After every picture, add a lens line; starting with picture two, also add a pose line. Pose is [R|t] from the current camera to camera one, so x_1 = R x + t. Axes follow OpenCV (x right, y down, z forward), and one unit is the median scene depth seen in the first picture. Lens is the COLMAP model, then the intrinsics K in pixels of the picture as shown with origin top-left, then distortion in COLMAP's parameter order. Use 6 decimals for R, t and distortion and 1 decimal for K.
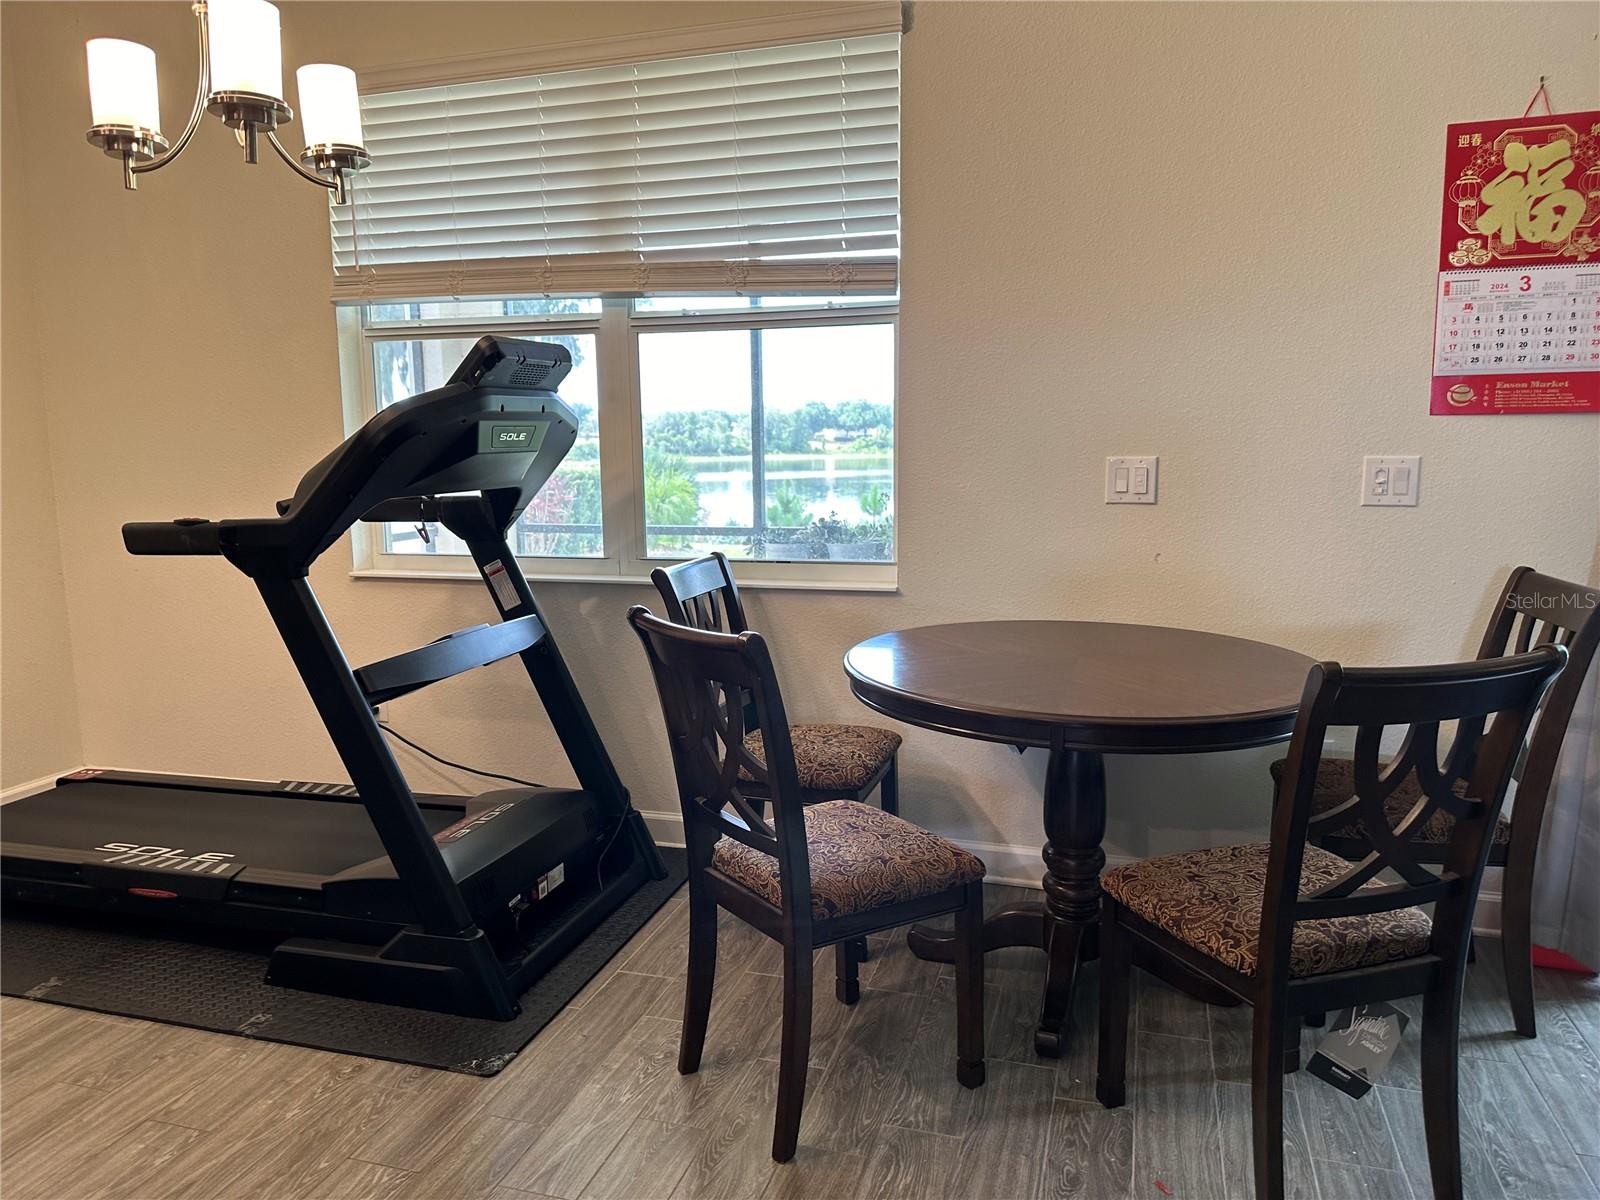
lens RADIAL K [[1108.7, 0, 803.9], [0, 1108.7, 601.6], [0, 0, 1]] dist [0.066316, -0.056243]
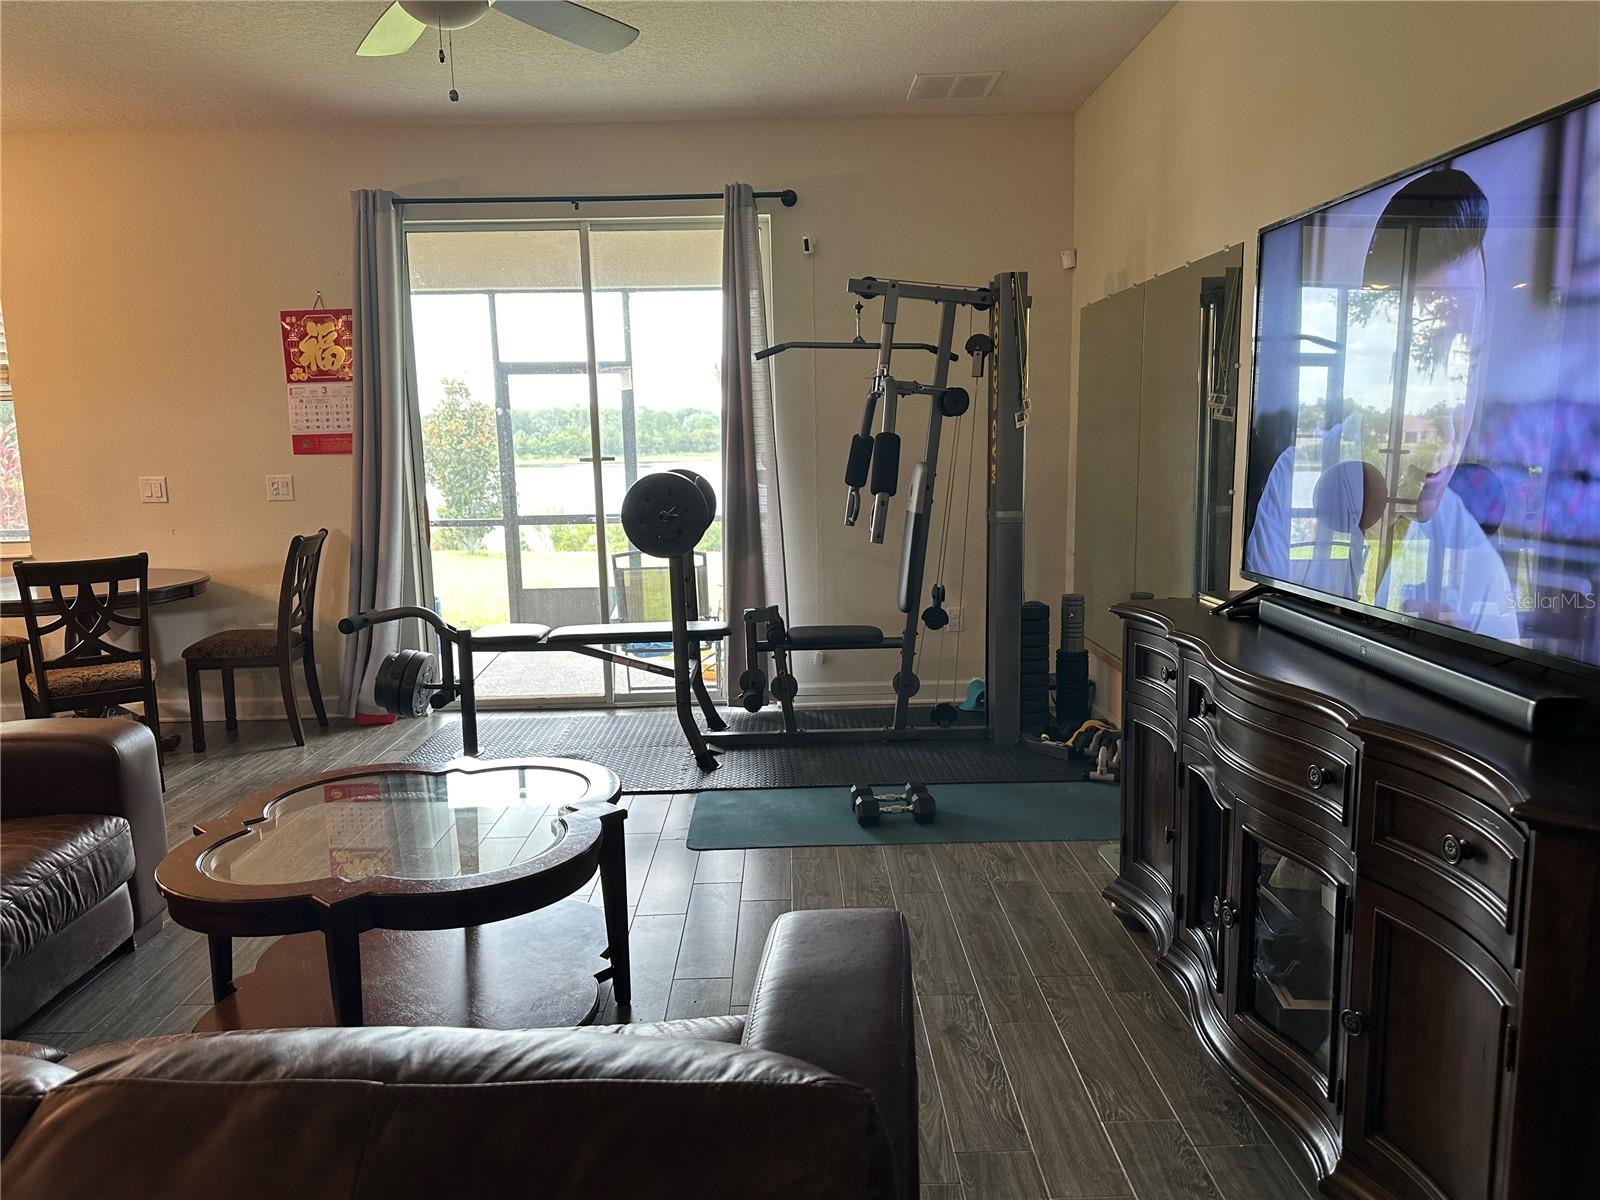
lens RADIAL K [[1122.8, 0, 793.7], [0, 1122.8, 599.1], [0, 0, 1]] dist [0.178258, -0.355361]
pose [[0.958826, -0.050778, 0.279419, 0.843861], [0.054272, 0.998515, -0.004778, 0.149162], [-0.278761, 0.019746, 0.960157, -1.204325]]
